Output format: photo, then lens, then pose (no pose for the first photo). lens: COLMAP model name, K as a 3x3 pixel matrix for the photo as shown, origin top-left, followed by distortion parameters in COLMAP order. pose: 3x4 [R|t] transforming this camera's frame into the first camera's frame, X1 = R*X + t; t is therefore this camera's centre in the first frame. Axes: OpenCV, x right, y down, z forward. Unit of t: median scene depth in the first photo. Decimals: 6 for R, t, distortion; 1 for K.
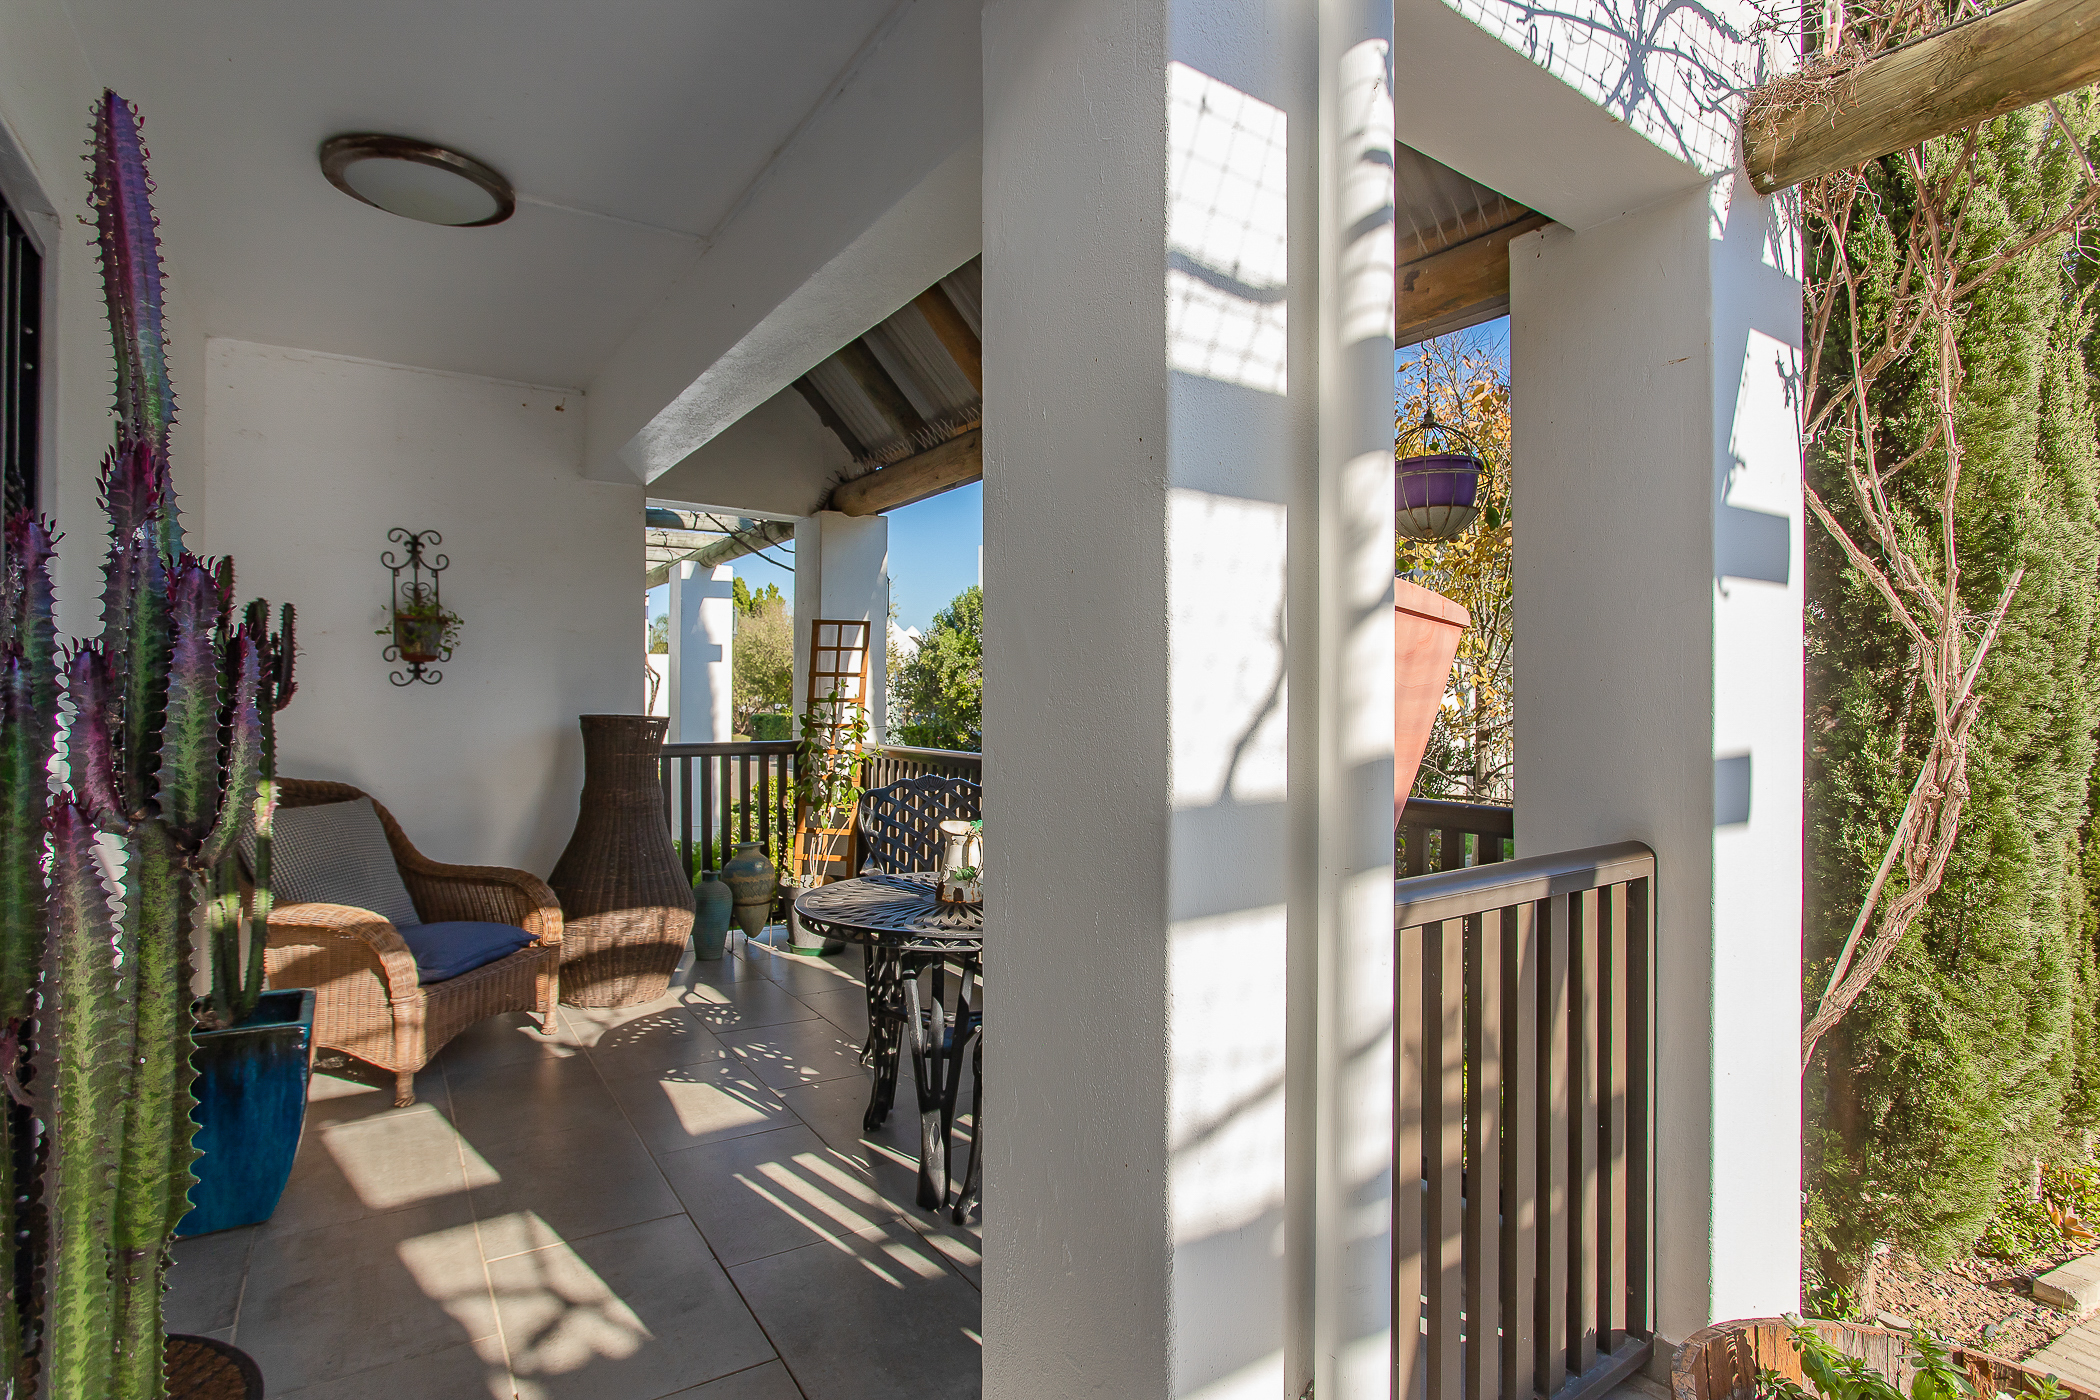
lens RADIAL K [[1162.9, 0, 1050.0], [0, 1162.9, 700.0], [0, 0, 1]] dist [-0.003175, -0.000054]
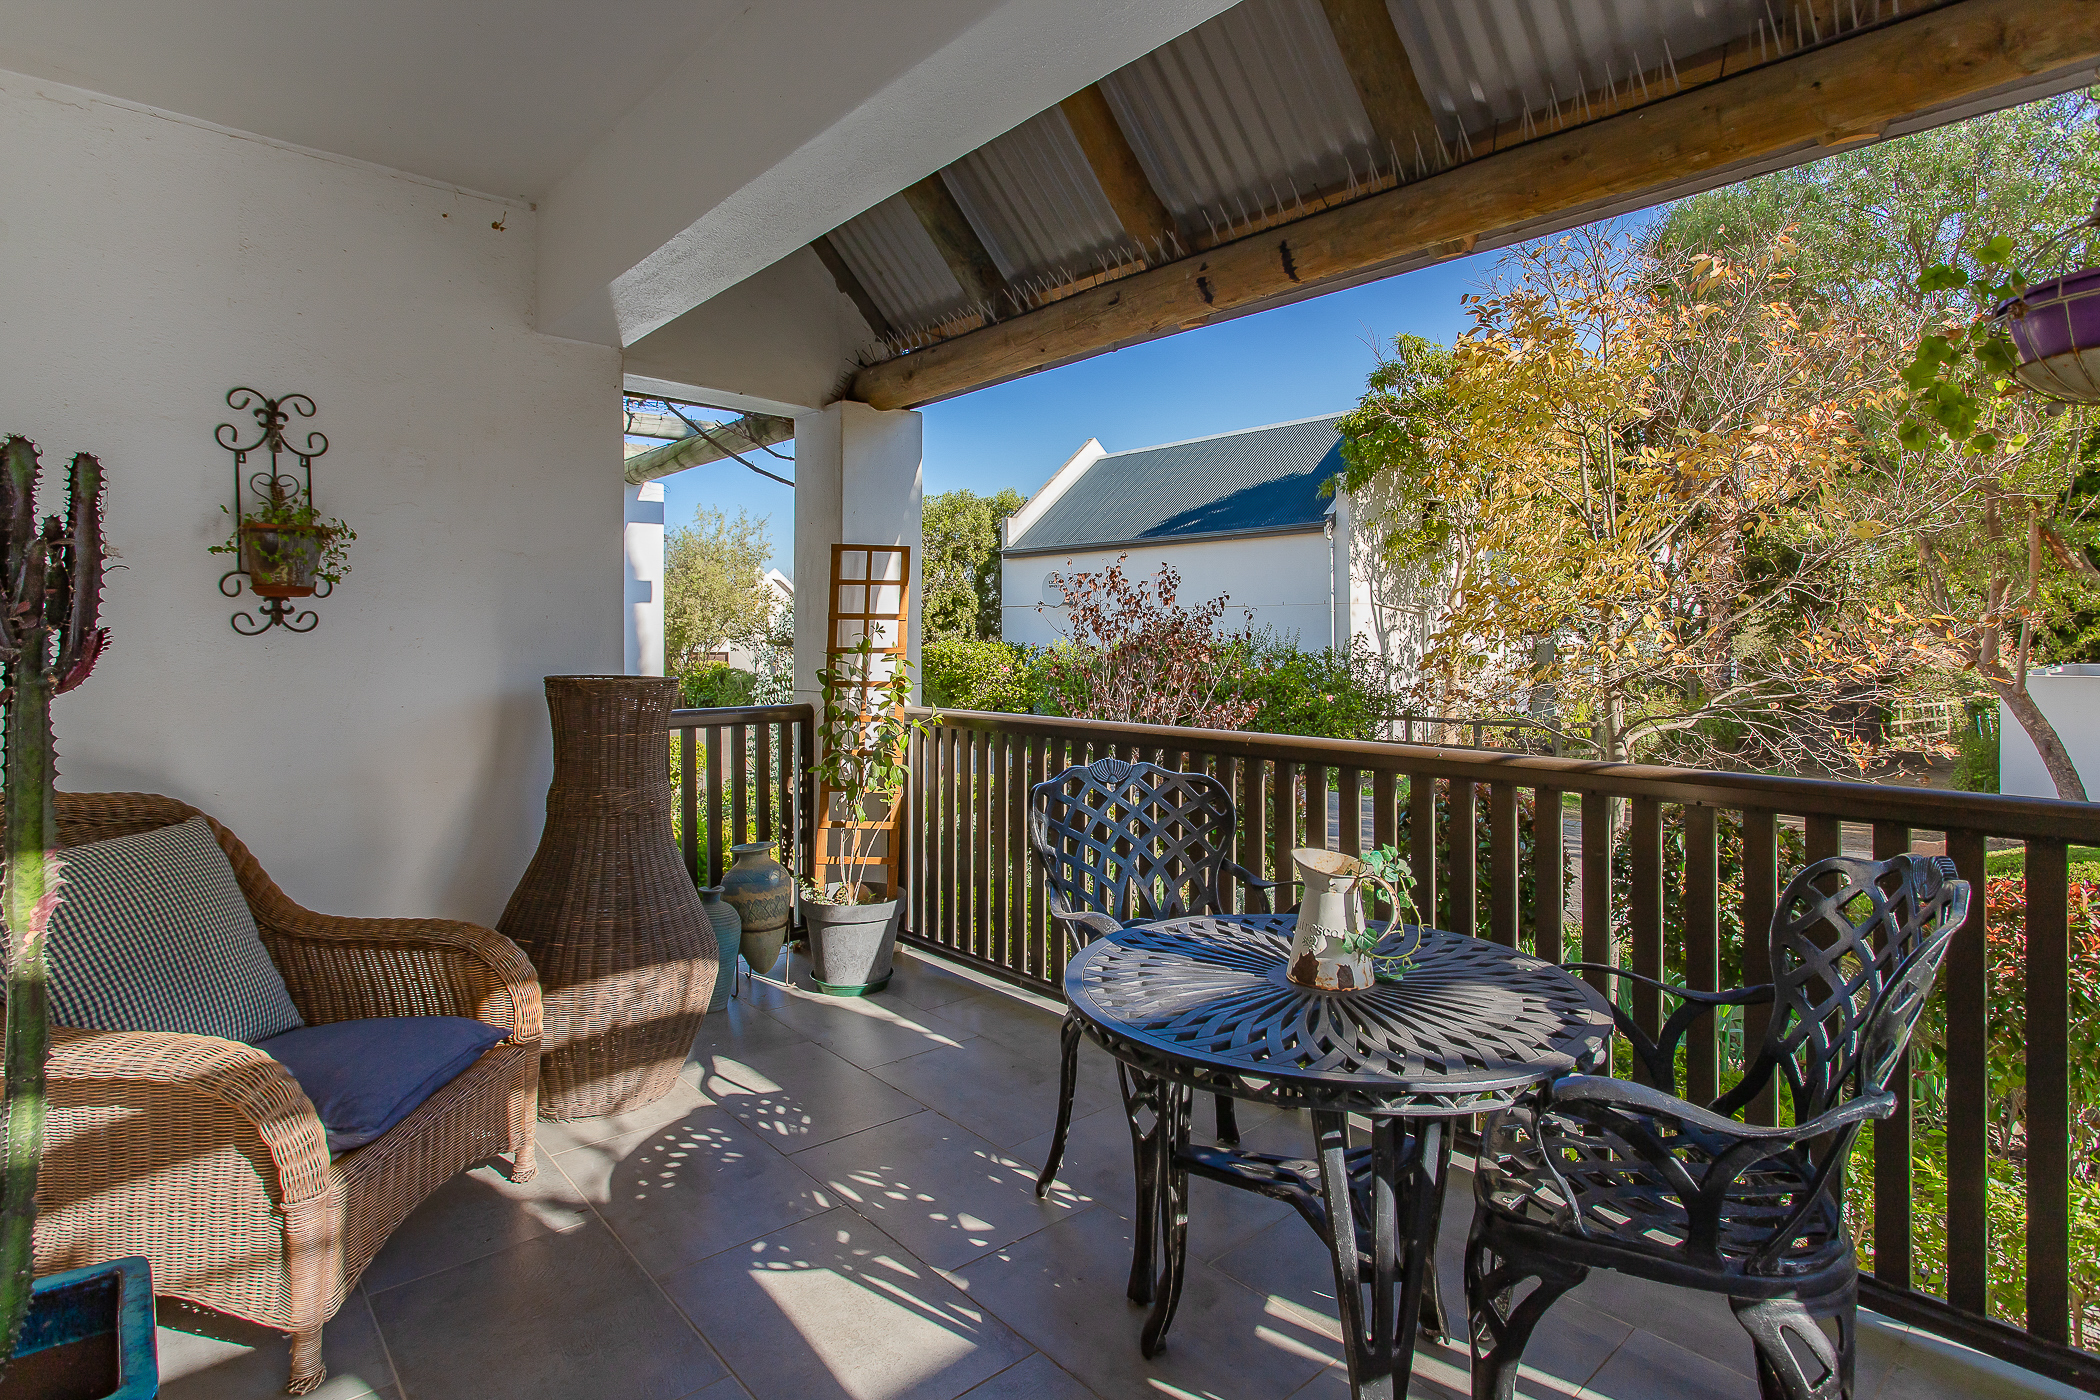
lens RADIAL K [[1114.0, 0, 1059.6], [0, 1114.0, 642.0], [0, 0, 1]] dist [-0.005630, 0.002987]
pose [[0.984971, -0.006977, 0.172579, -0.230929], [0.007335, 0.999972, -0.001432, -0.004192], [-0.172564, 0.002676, 0.984995, 0.328576]]
